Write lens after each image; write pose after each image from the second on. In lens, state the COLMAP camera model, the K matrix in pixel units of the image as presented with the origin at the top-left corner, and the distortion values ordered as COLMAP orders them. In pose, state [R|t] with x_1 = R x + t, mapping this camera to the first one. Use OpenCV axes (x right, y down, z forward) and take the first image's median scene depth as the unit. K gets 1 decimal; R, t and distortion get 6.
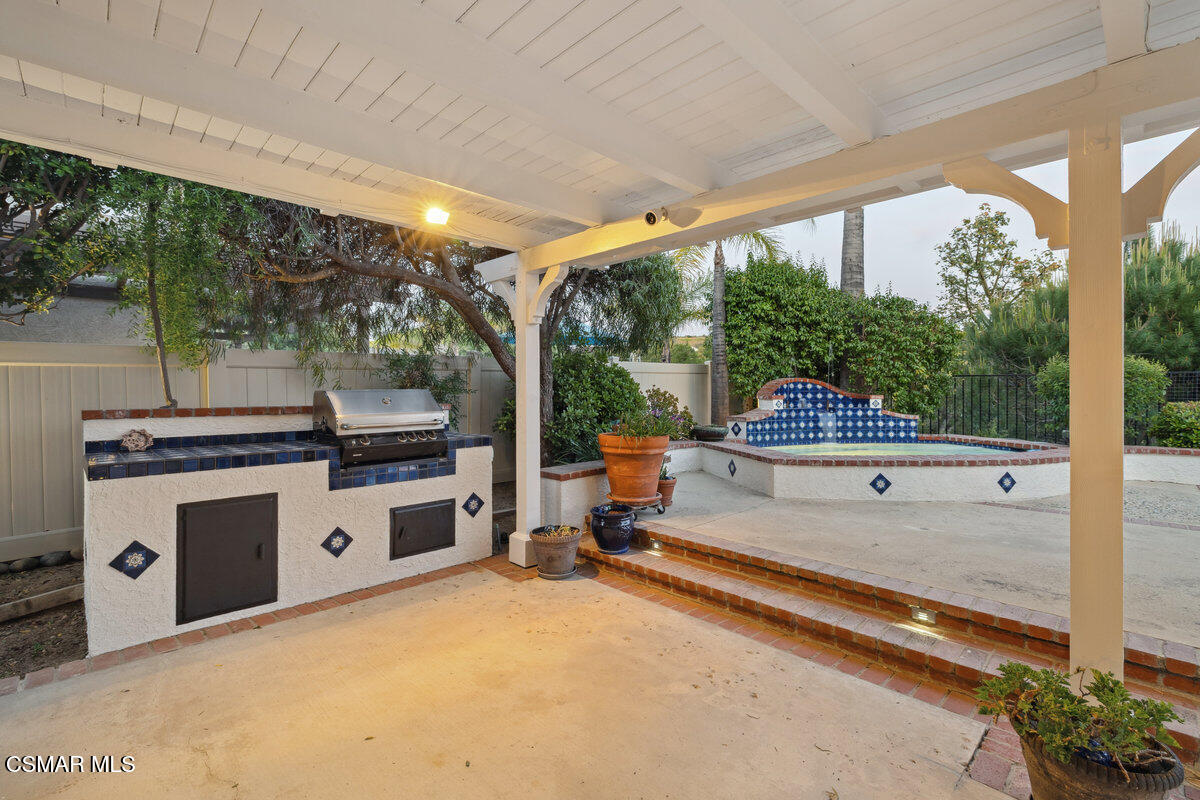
lens RADIAL K [[522.1, 0, 570.4], [0, 522.1, 377.8], [0, 0, 1]] dist [-0.003168, -0.000262]
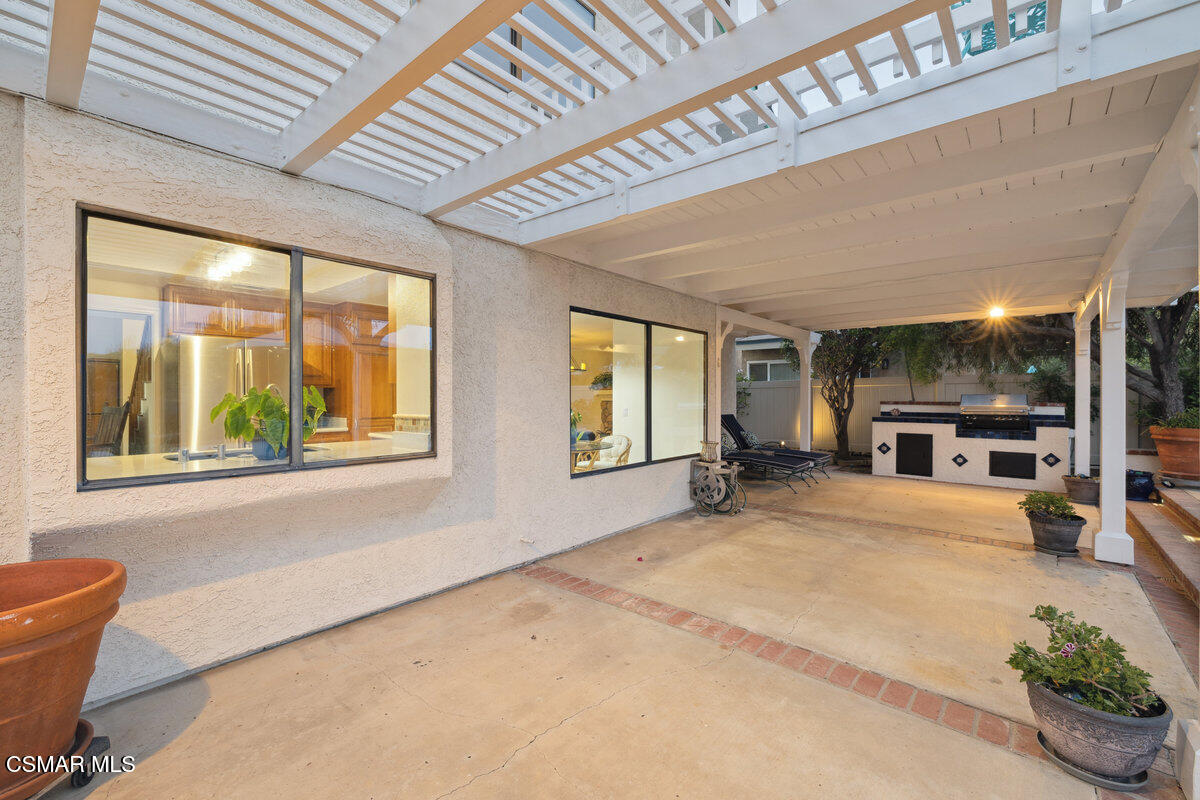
lens RADIAL K [[513.0, 0, 602.2], [0, 513.0, 402.7], [0, 0, 1]] dist [-0.001911, 0.000008]
pose [[0.111894, 0.014730, -0.993611, 1.510318], [0.020927, 0.999633, 0.017176, -0.009275], [0.993500, -0.022716, 0.111544, -0.758724]]
